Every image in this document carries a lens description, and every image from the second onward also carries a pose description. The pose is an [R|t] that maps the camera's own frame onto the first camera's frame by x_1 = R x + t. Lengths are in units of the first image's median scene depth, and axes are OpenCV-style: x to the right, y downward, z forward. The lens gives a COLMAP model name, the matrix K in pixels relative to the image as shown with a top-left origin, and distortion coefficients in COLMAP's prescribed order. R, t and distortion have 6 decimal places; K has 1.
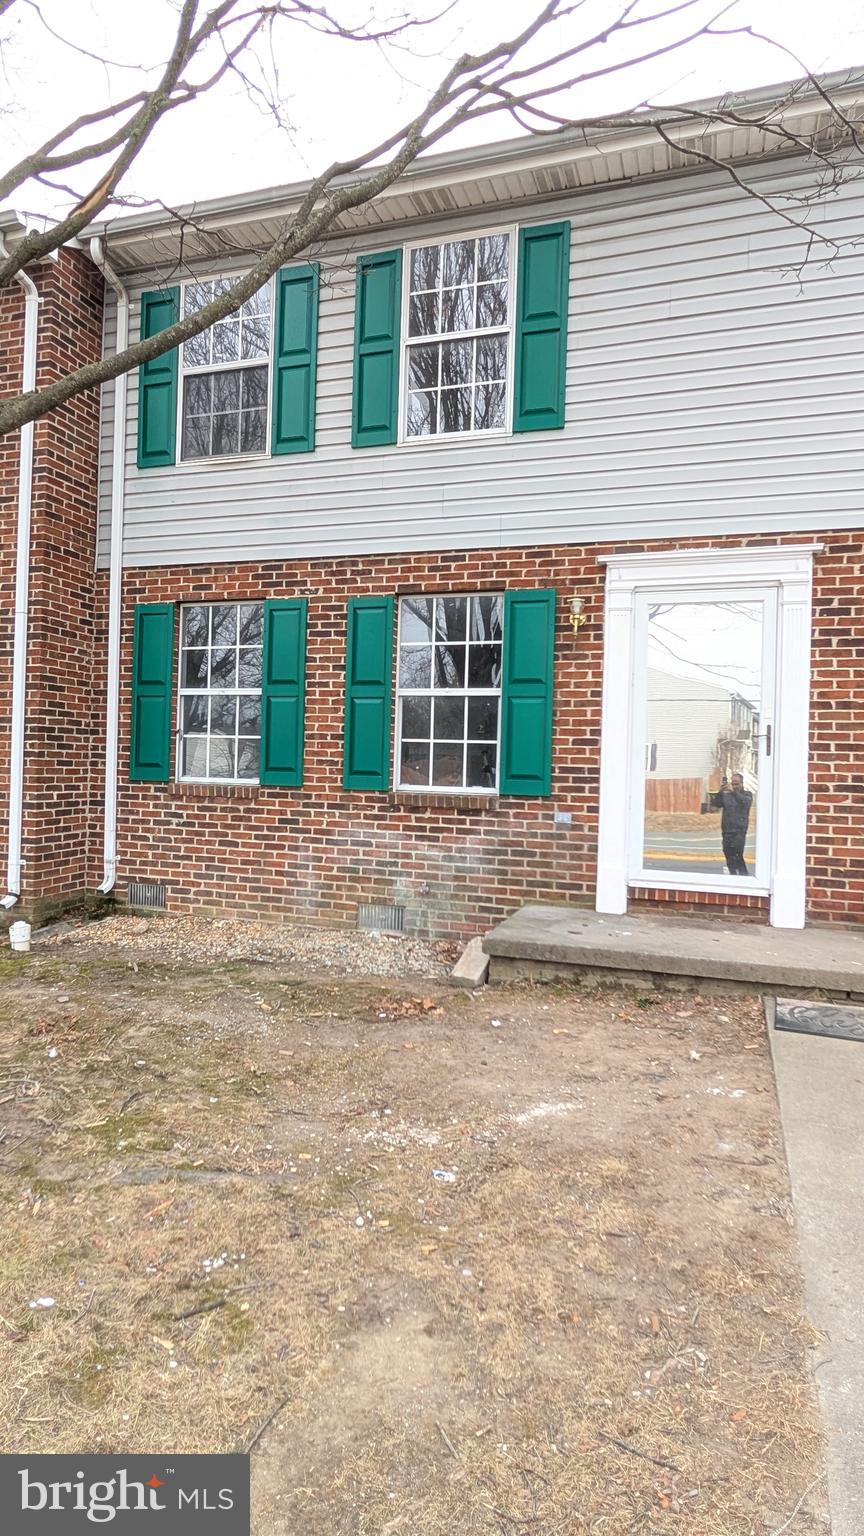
lens RADIAL K [[861.2, 0, 432.2], [0, 861.2, 763.0], [0, 0, 1]] dist [-0.000801, -0.000366]
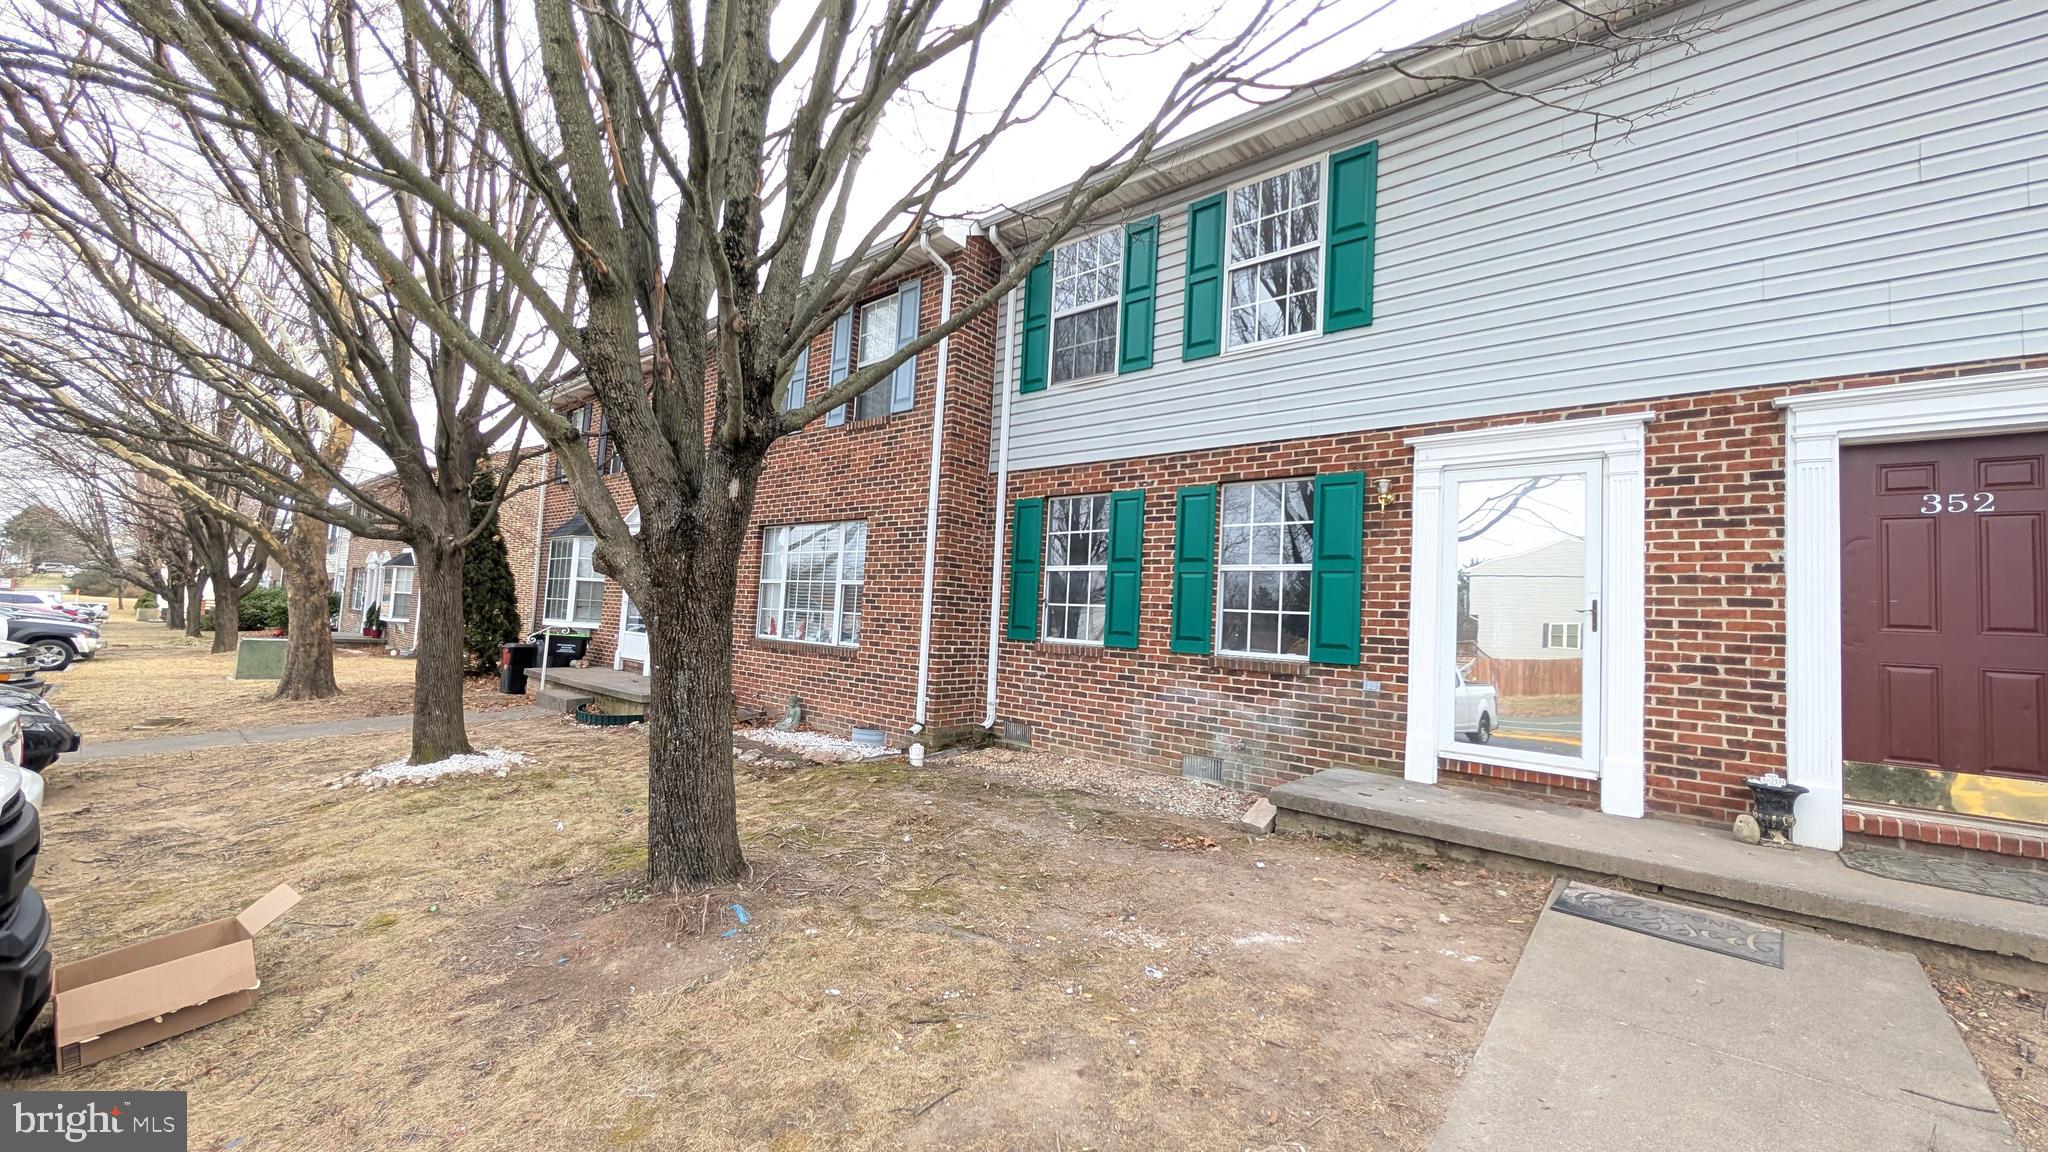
lens RADIAL K [[775.8, 0, 1026.4], [0, 775.8, 577.0], [0, 0, 1]] dist [0.000979, 0.000018]
pose [[0.925171, 0.000298, -0.379551, 0.132541], [-0.027859, 0.997356, -0.067123, 0.006528], [0.378527, 0.072674, 0.922733, -0.047432]]
